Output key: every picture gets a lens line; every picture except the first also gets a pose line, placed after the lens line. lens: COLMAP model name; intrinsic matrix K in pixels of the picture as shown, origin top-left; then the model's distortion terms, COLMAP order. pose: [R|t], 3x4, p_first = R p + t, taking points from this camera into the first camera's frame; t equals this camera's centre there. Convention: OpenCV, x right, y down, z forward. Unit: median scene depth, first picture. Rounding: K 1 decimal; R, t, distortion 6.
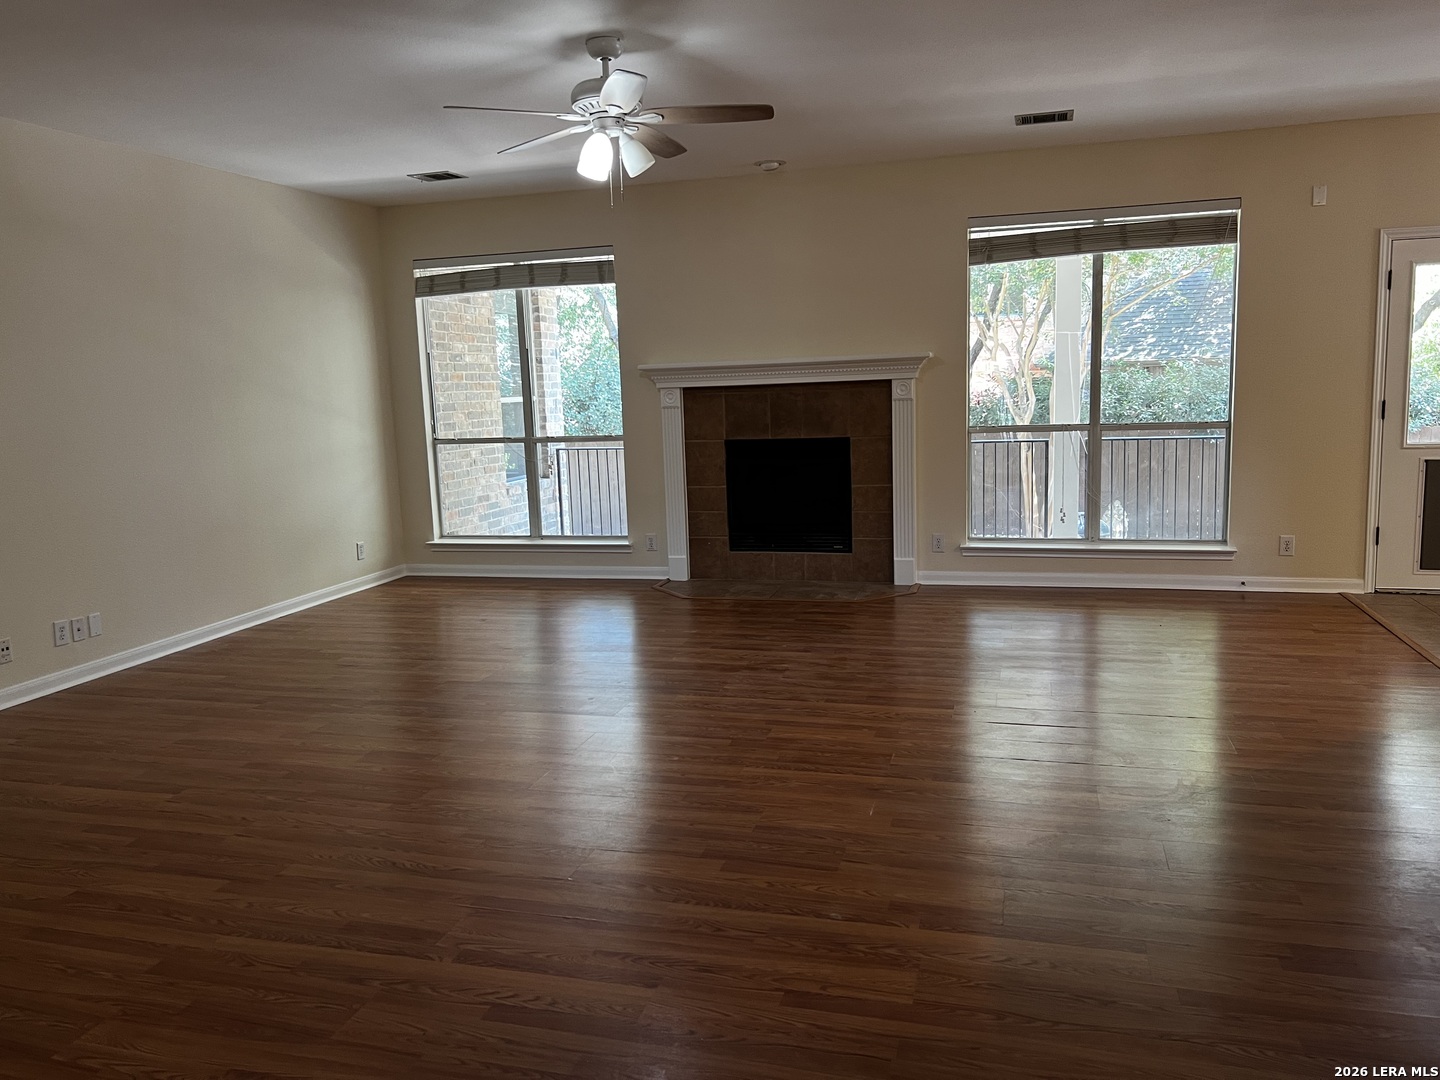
lens RADIAL K [[1086.7, 0, 720.0], [0, 1086.7, 540.0], [0, 0, 1]] dist [0.034150, -0.001549]
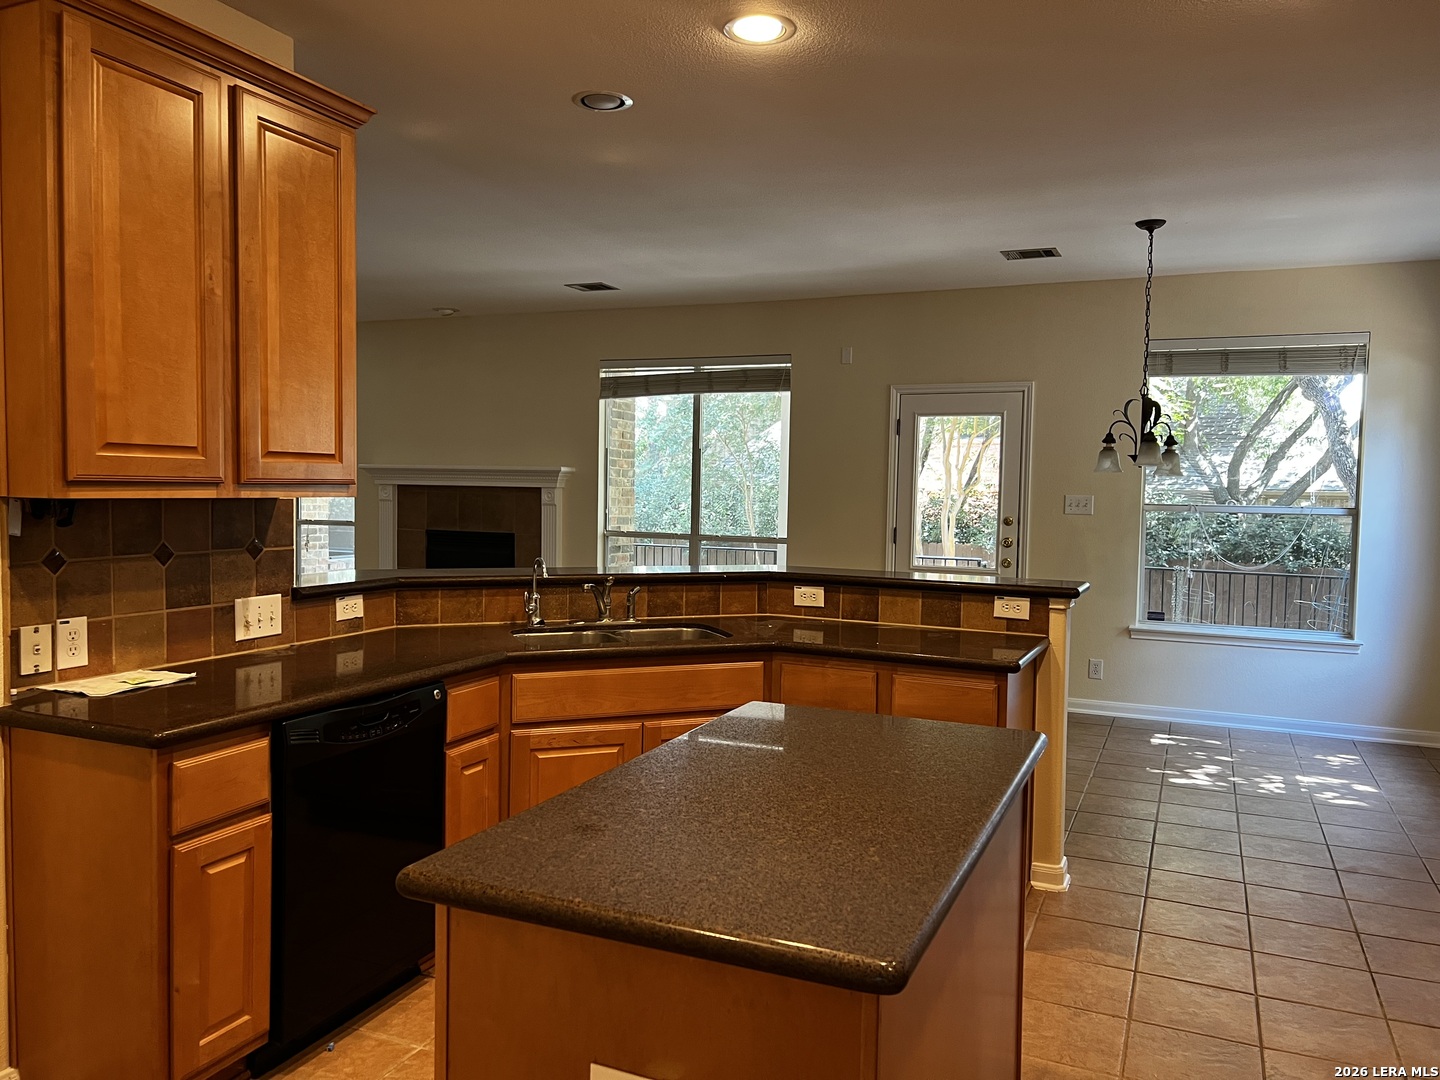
lens RADIAL K [[1101.3, 0, 720.0], [0, 1101.3, 540.0], [0, 0, 1]] dist [0.169918, -0.001843]
pose [[0.985733, 0.059952, -0.157279, 0.549300], [-0.075165, 0.992860, -0.092629, 0.010246], [0.150602, 0.103129, 0.983201, -0.178277]]
